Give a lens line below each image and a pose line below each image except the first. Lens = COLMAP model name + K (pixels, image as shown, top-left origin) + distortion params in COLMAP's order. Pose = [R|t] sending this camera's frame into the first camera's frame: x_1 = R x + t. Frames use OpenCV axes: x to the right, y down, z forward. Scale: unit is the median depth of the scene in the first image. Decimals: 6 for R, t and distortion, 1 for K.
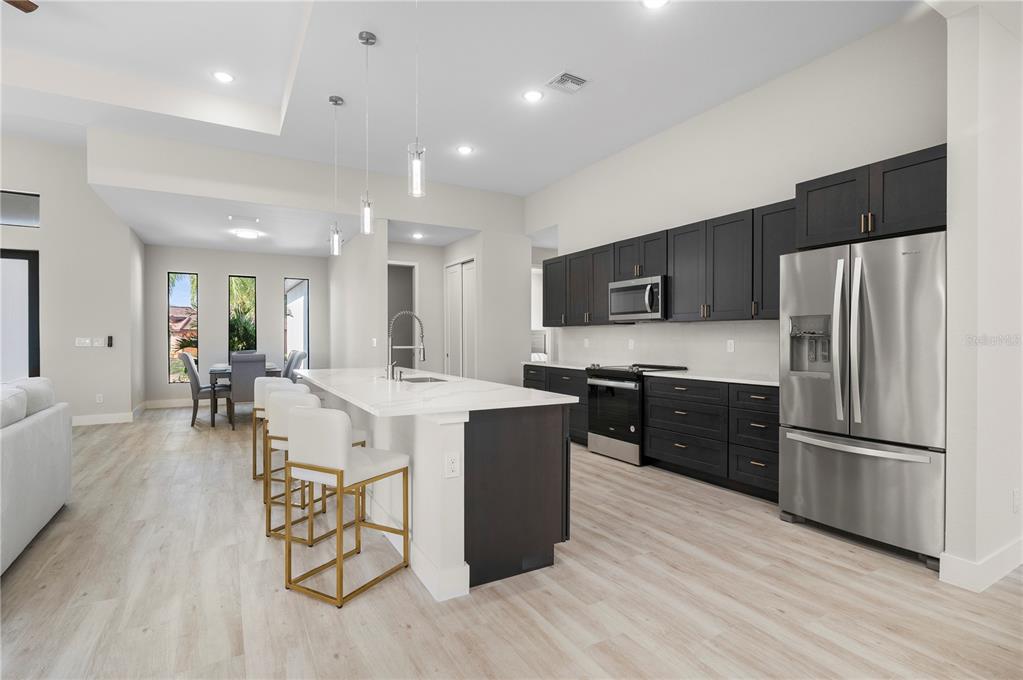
lens RADIAL K [[503.0, 0, 512.2], [0, 503.0, 341.7], [0, 0, 1]] dist [-0.002637, -0.001802]
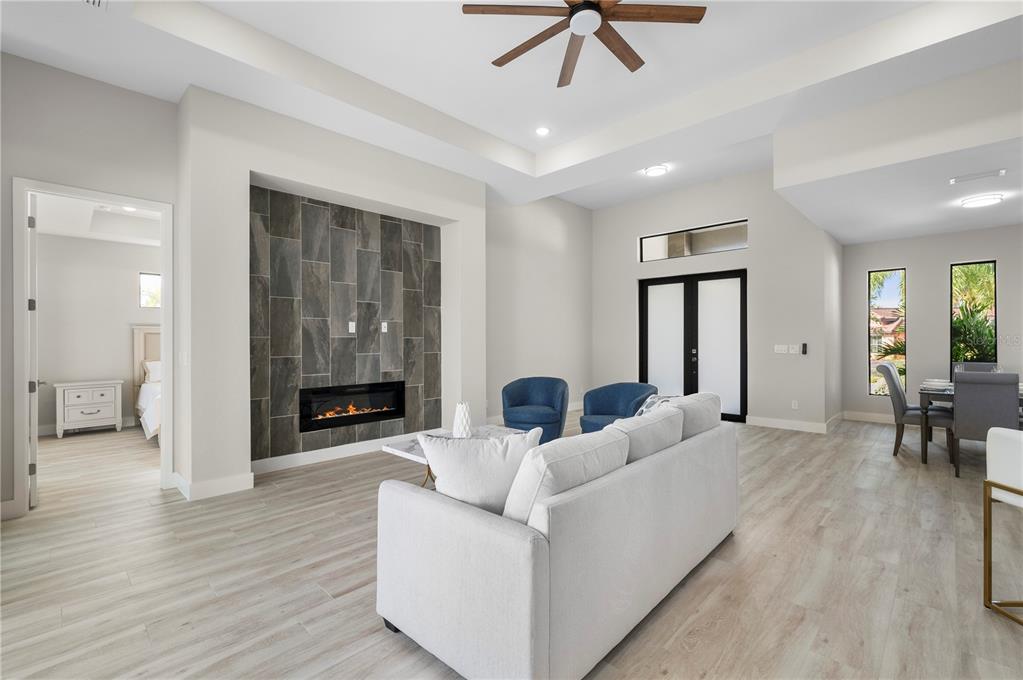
lens RADIAL K [[448.1, 0, 511.7], [0, 448.1, 341.7], [0, 0, 1]] dist [-0.002914, -0.000046]
pose [[0.276495, 0.001062, -0.961015, -0.110745], [-0.002342, 0.999997, 0.000432, -0.013805], [0.961012, 0.002131, 0.276497, 0.198604]]
